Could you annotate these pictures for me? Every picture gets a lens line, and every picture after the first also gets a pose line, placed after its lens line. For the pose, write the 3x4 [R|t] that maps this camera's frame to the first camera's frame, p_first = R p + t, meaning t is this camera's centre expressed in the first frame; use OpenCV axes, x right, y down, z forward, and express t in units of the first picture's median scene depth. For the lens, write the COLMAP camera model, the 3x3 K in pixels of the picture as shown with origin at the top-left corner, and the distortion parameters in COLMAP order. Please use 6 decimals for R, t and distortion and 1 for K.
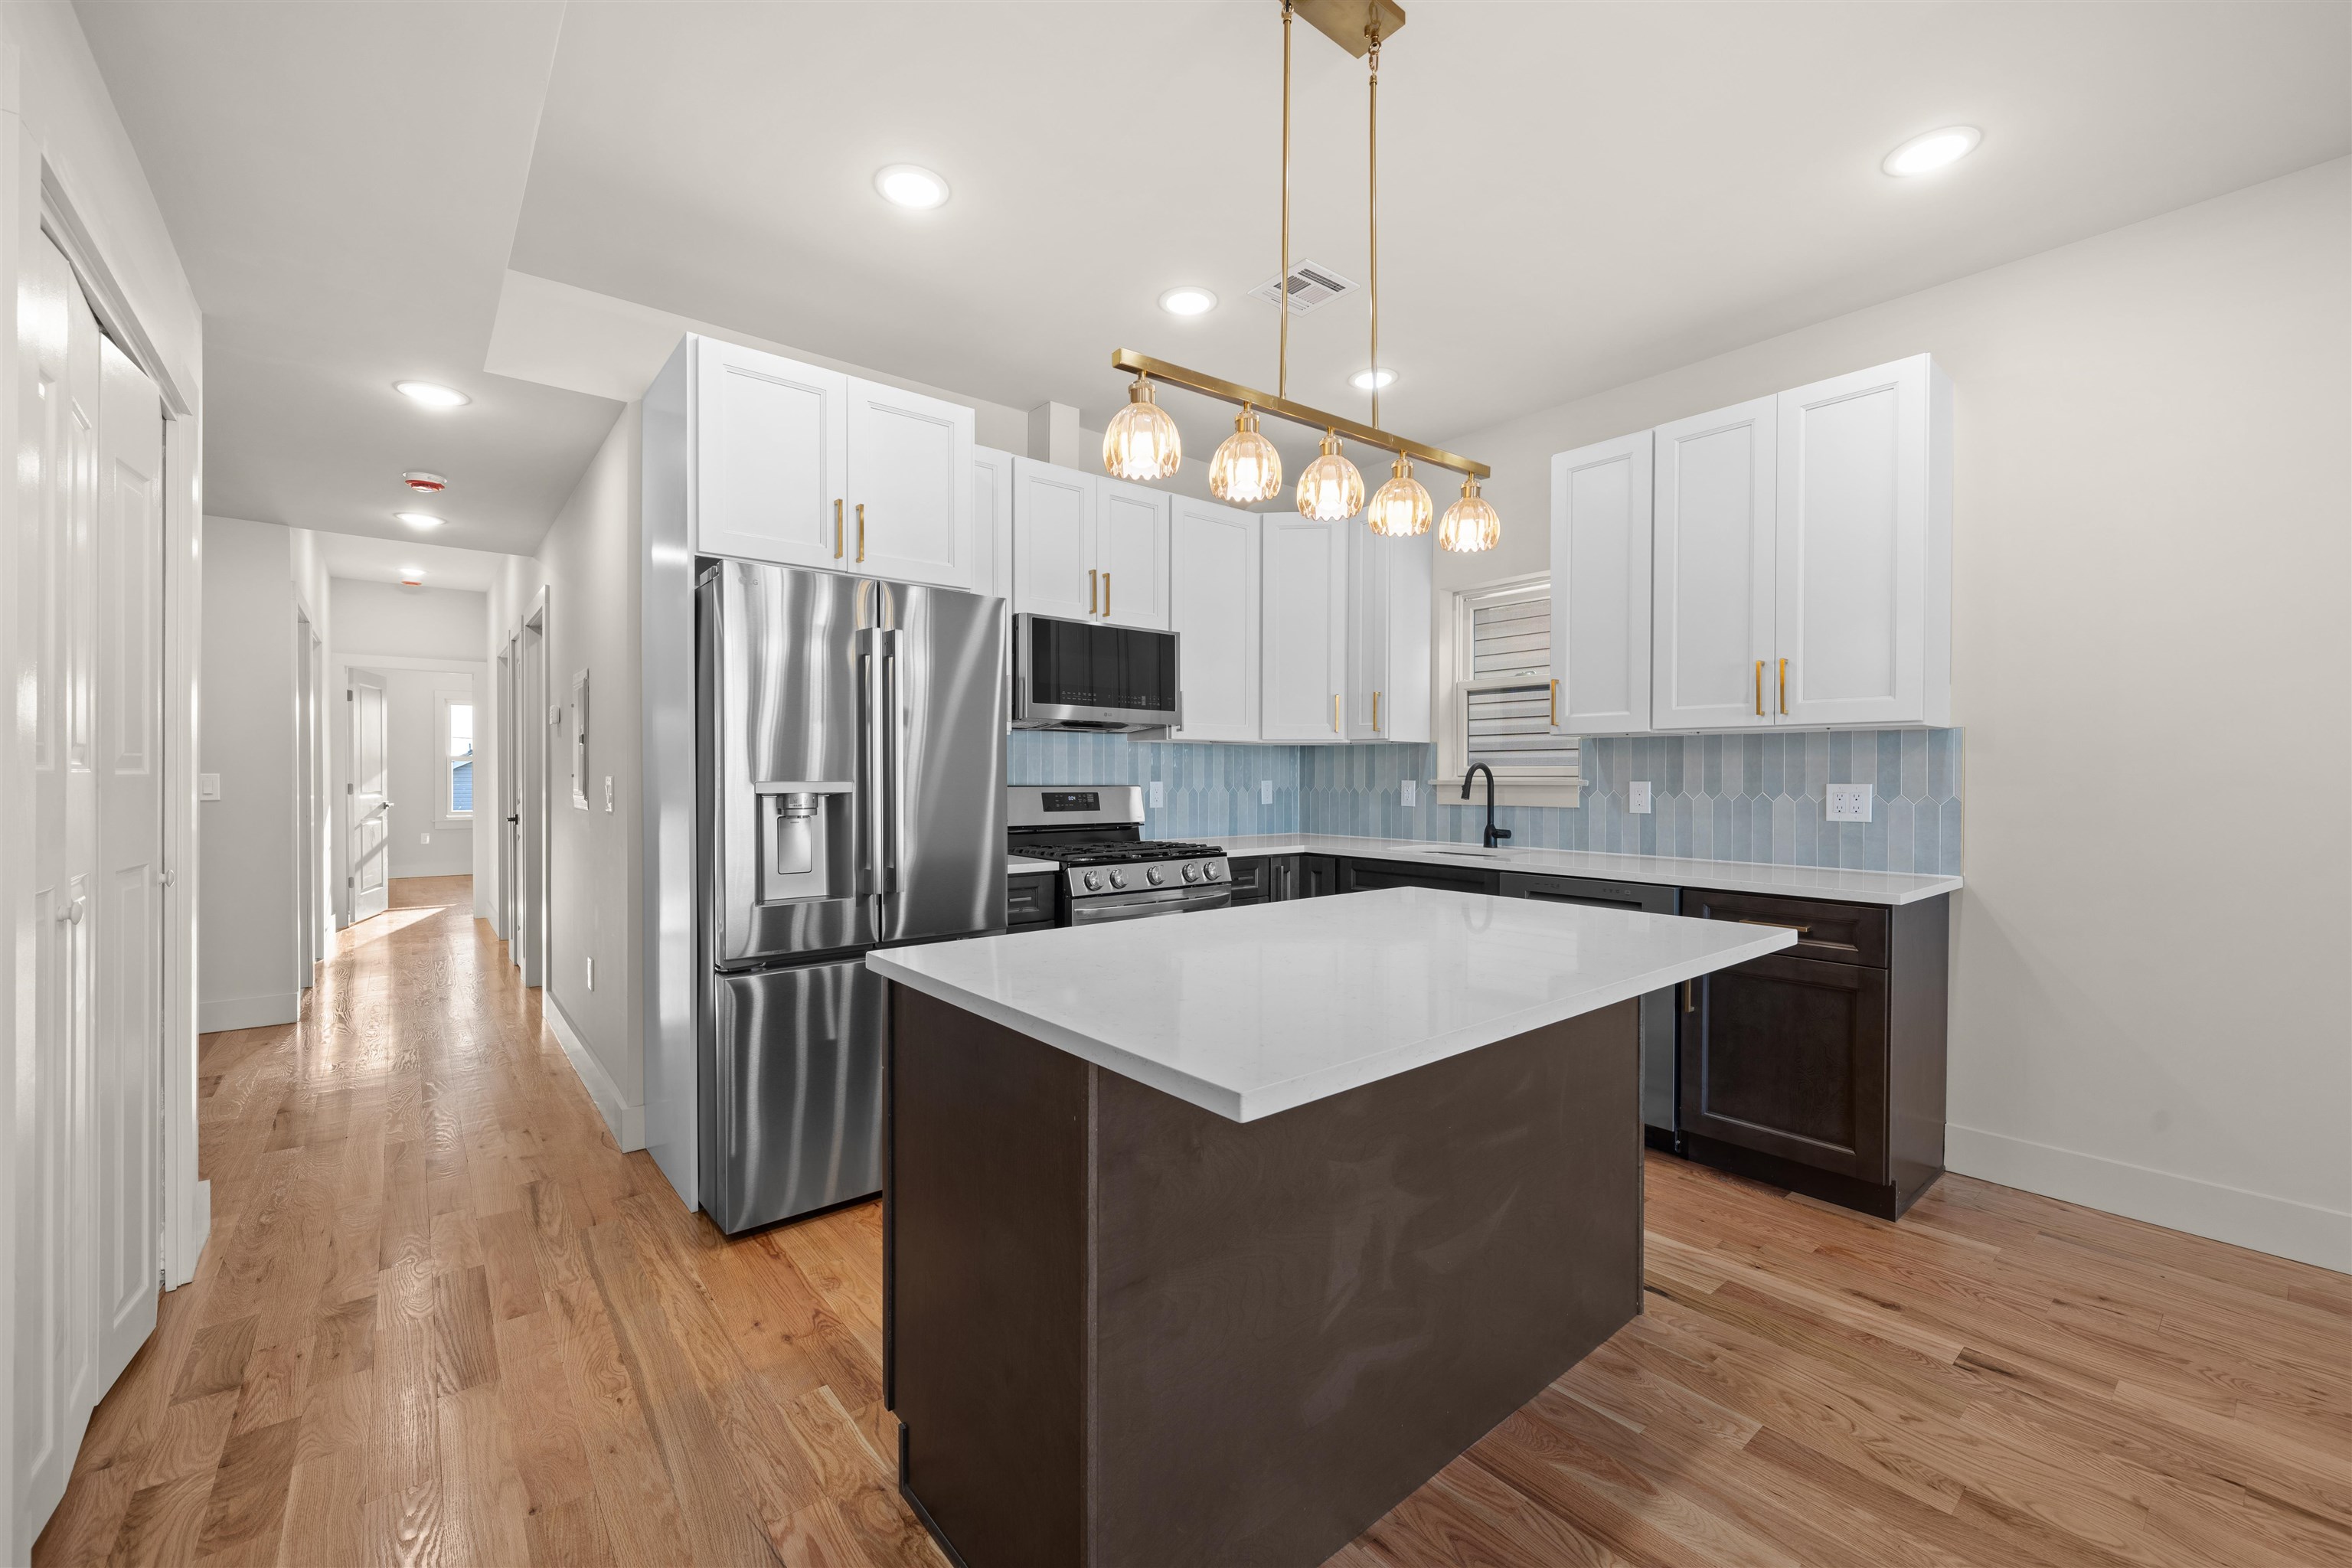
lens RADIAL K [[951.4, 0, 1176.0], [0, 951.4, 784.0], [0, 0, 1]] dist [0.000259, -0.000120]
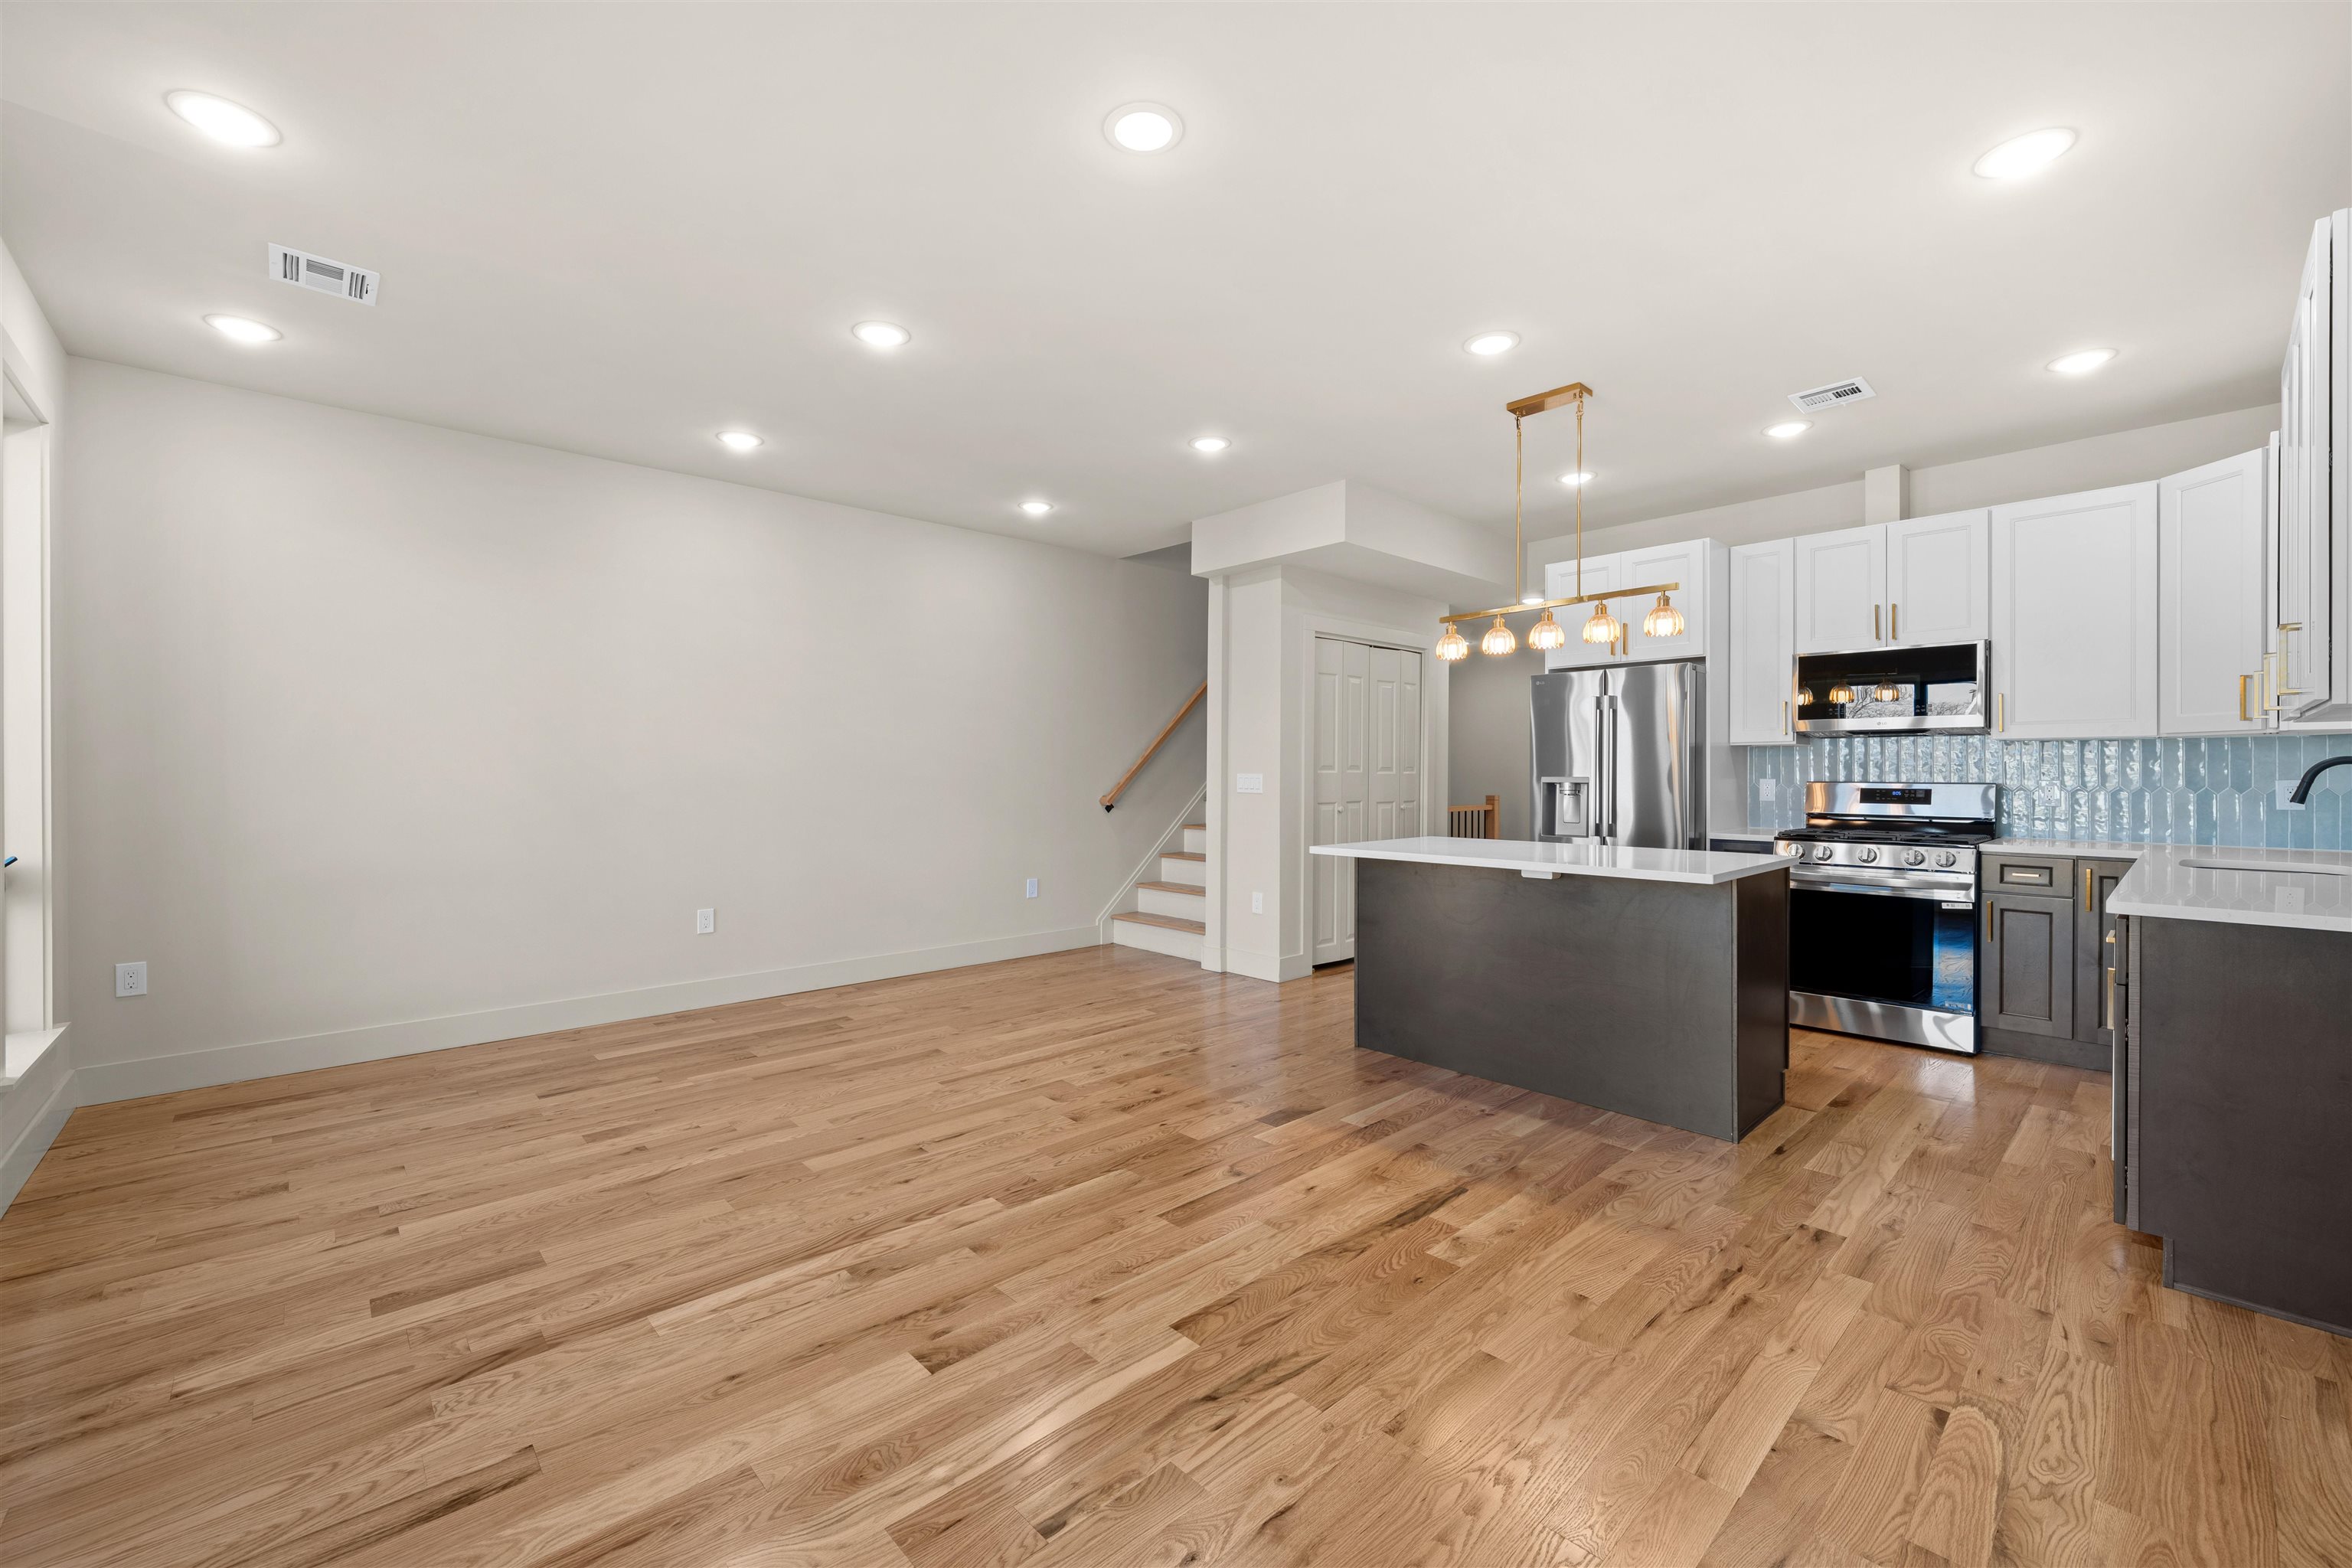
lens RADIAL K [[951.4, 0, 1176.0], [0, 951.4, 784.0], [0, 0, 1]] dist [0.000259, -0.000120]
pose [[0.060286, 0.007931, -0.998150, 1.166086], [-0.008722, 0.999934, 0.007419, 0.002910], [0.998143, 0.008259, 0.060351, 0.032985]]
